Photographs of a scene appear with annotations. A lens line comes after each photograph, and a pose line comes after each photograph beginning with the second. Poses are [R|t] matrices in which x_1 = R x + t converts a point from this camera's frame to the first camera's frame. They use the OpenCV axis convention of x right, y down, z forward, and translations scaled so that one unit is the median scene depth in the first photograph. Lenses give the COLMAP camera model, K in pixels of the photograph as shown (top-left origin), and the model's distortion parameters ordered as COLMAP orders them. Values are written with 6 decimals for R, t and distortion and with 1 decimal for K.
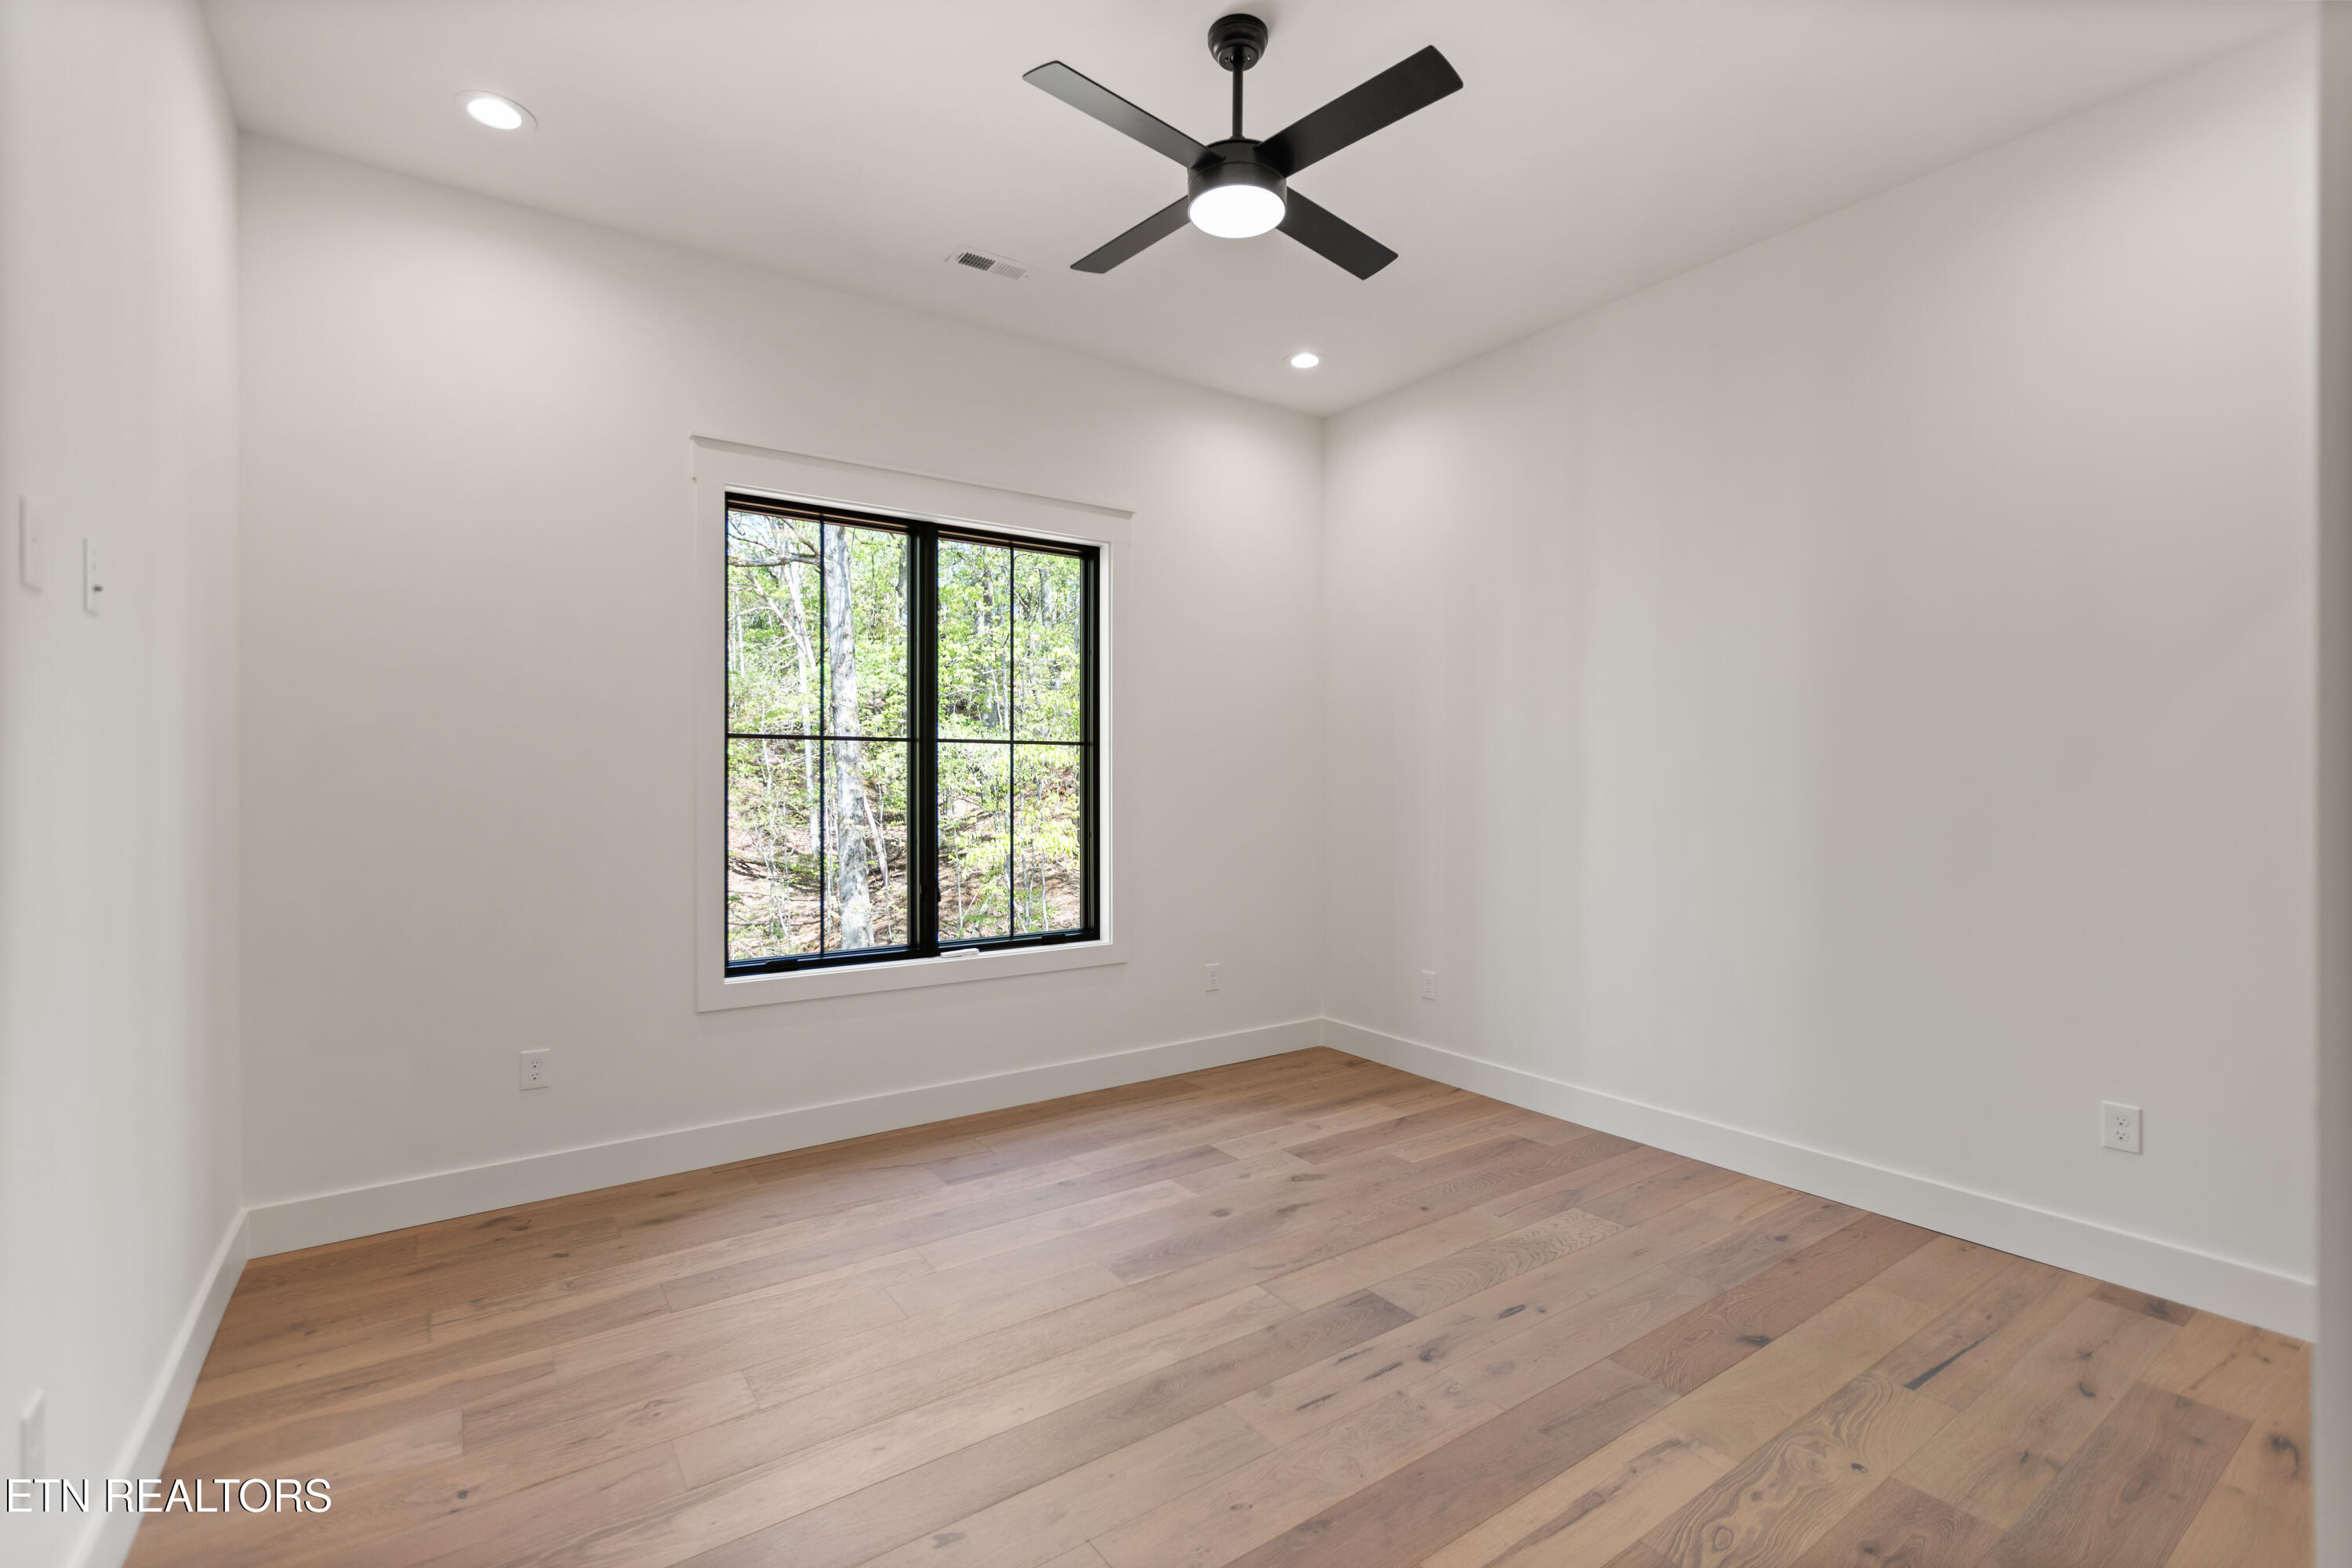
lens RADIAL K [[1070.0, 0, 1155.2], [0, 1070.0, 799.9], [0, 0, 1]] dist [0.010856, -0.000947]
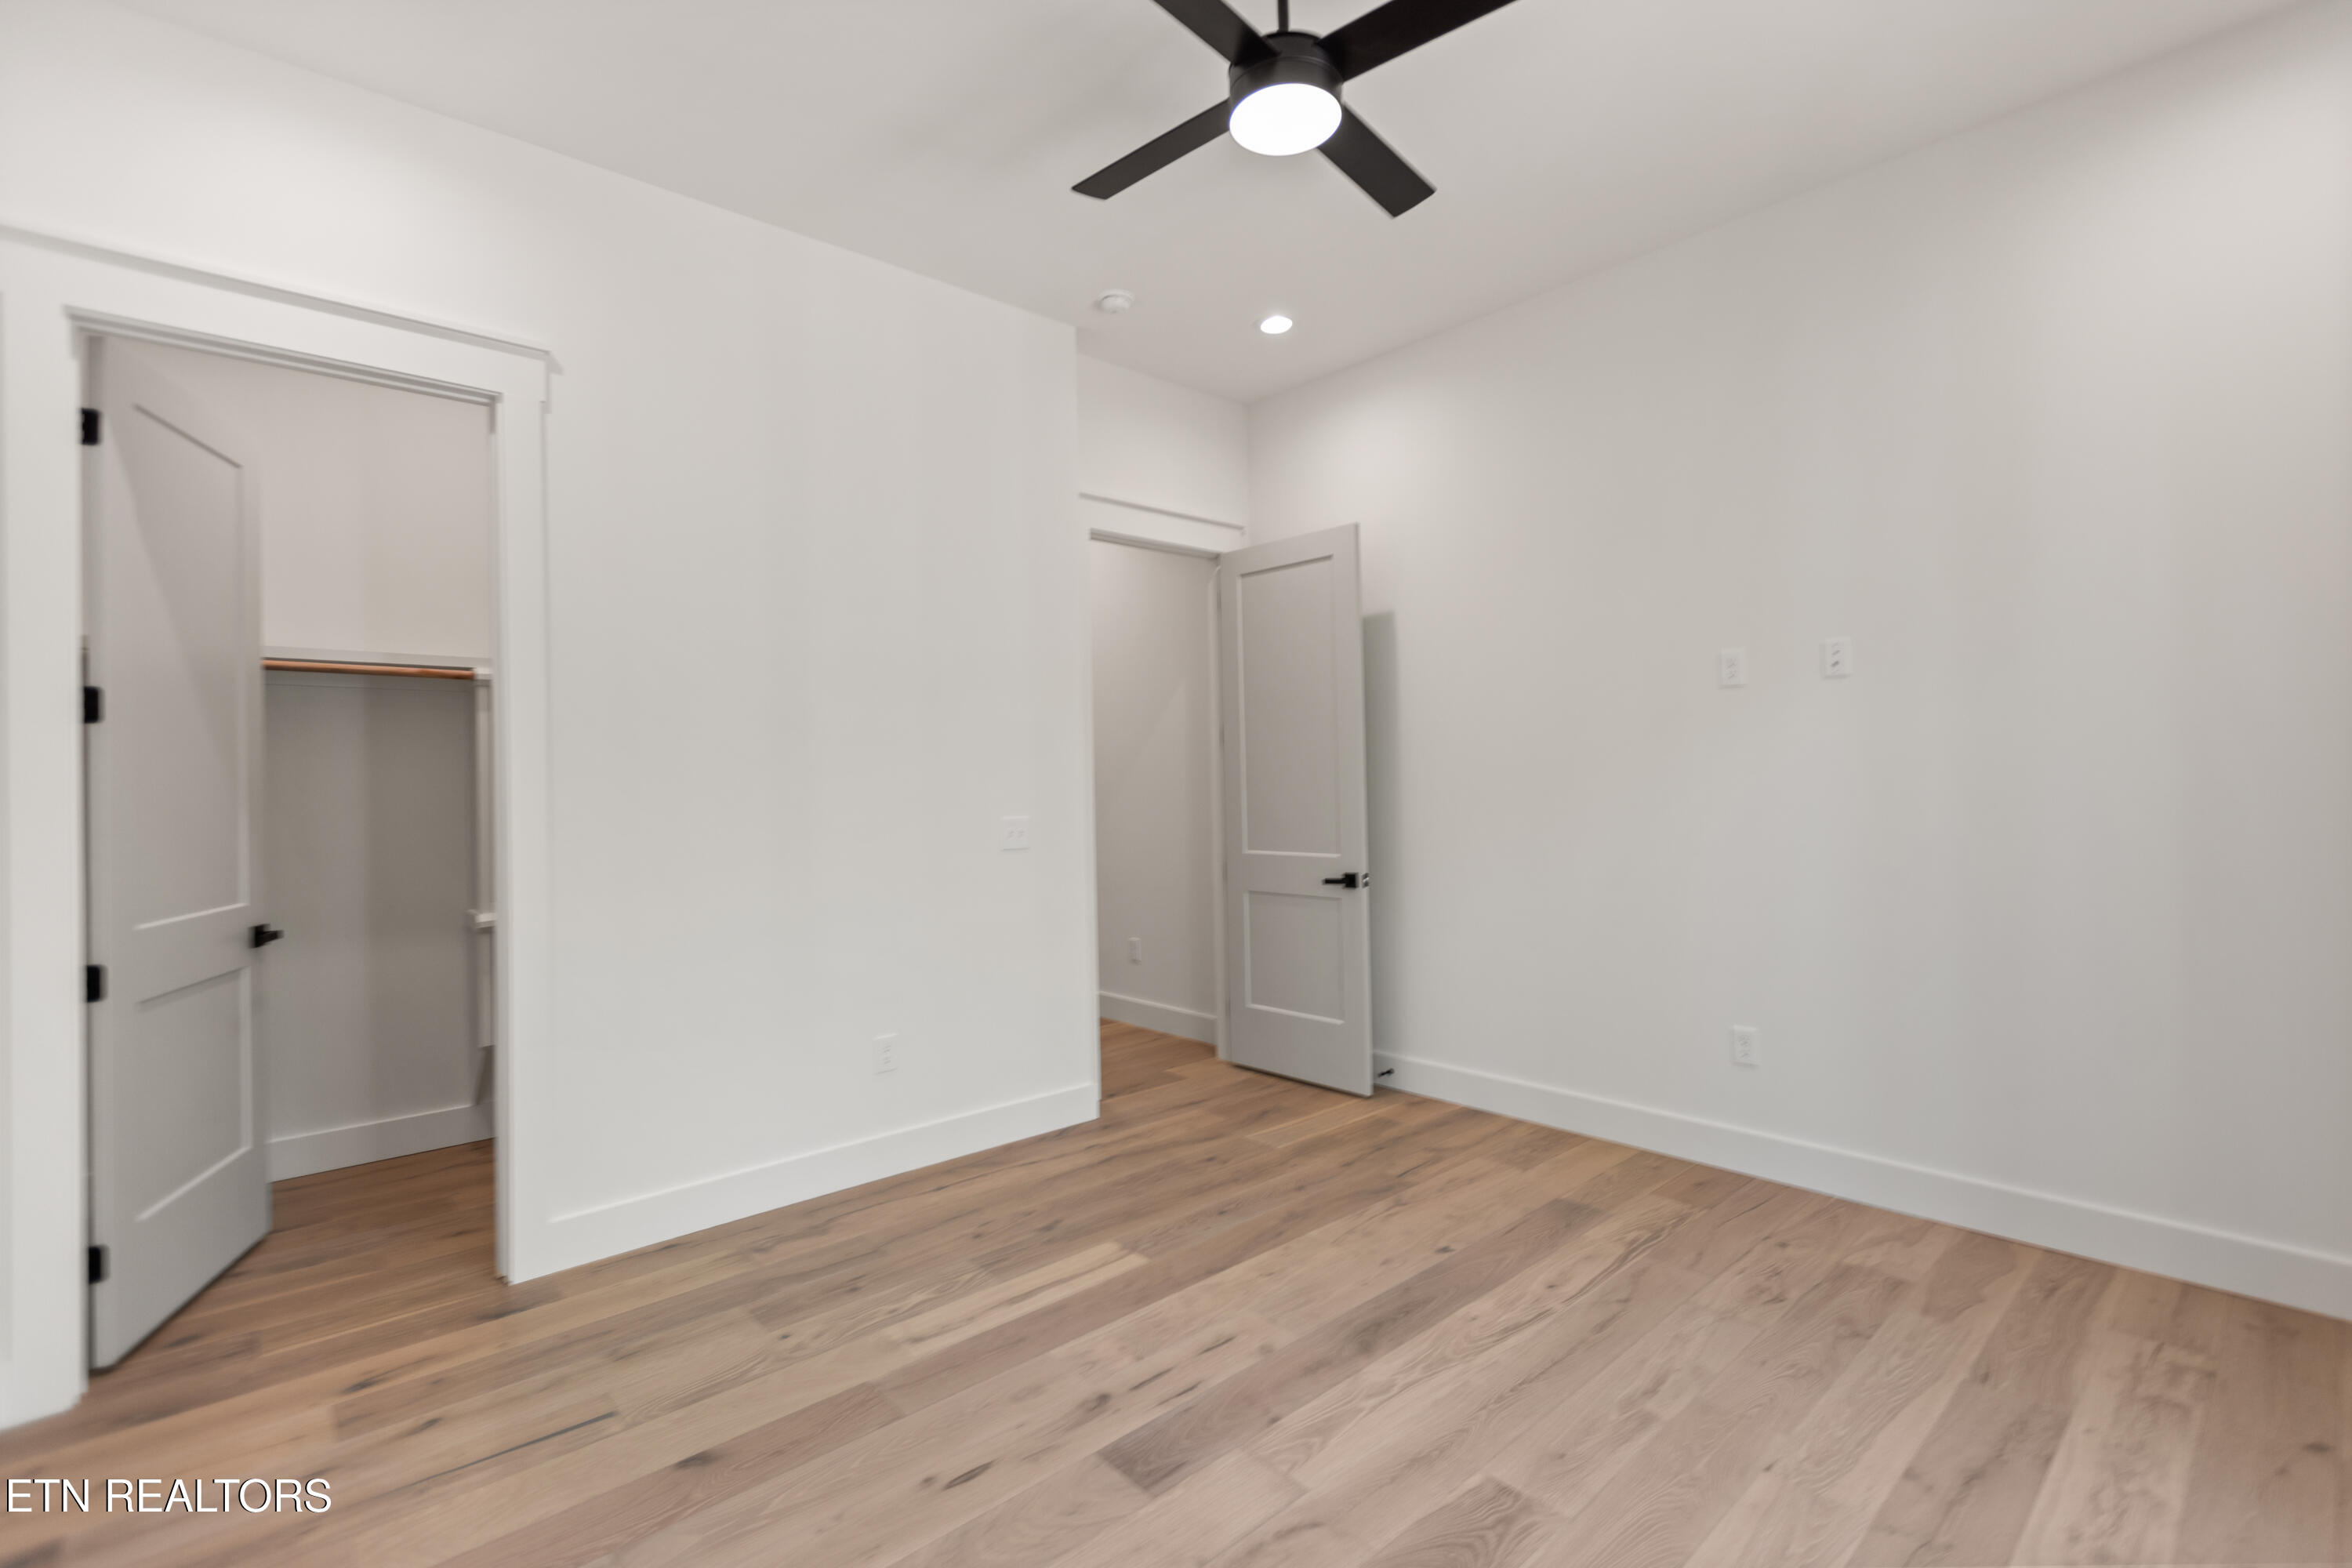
lens RADIAL K [[1097.5, 0, 1174.4], [0, 1097.5, 776.6], [0, 0, 1]] dist [0.000116, 0.000036]
pose [[-0.991074, 0.016850, -0.132241, 0.317994], [0.015243, 0.999797, 0.013157, -0.029684], [0.132436, 0.011023, -0.991130, 2.009147]]
